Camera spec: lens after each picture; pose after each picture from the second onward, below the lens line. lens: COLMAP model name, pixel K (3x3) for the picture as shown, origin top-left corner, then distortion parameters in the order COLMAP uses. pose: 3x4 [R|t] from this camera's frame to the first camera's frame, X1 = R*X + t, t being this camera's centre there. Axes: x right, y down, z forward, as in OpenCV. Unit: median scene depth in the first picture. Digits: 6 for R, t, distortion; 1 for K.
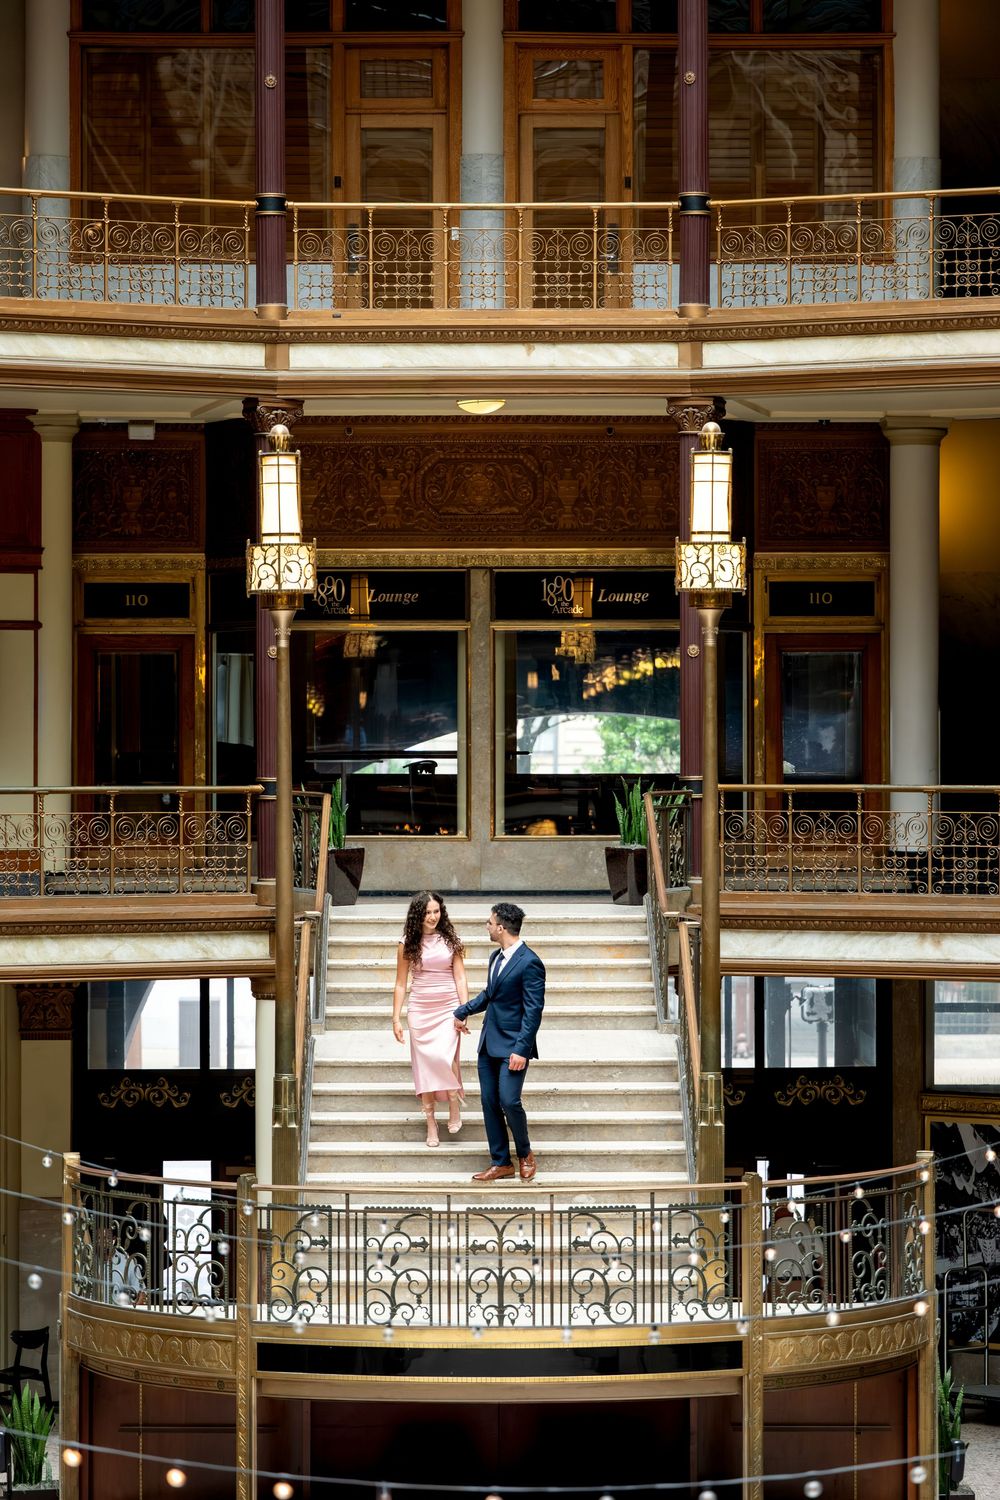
lens RADIAL K [[4464.9, 0, 500.0], [0, 4464.9, 750.0], [0, 0, 1]] dist [0.077563, -0.862022]
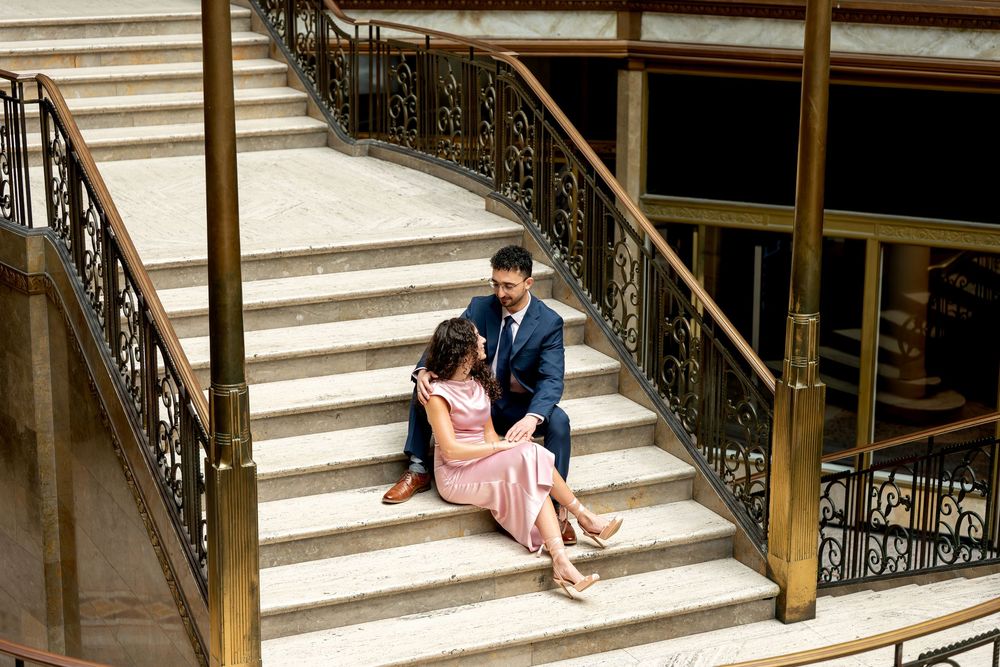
lens RADIAL K [[1966.0, 0, 502.6], [0, 1966.0, 346.3], [0, 0, 1]] dist [-0.001884, 0.054435]
pose [[0.901424, -0.105431, 0.419904, -0.105242], [-0.007560, 0.965913, 0.258755, -0.002551], [-0.432872, -0.236423, 0.869900, 0.616265]]
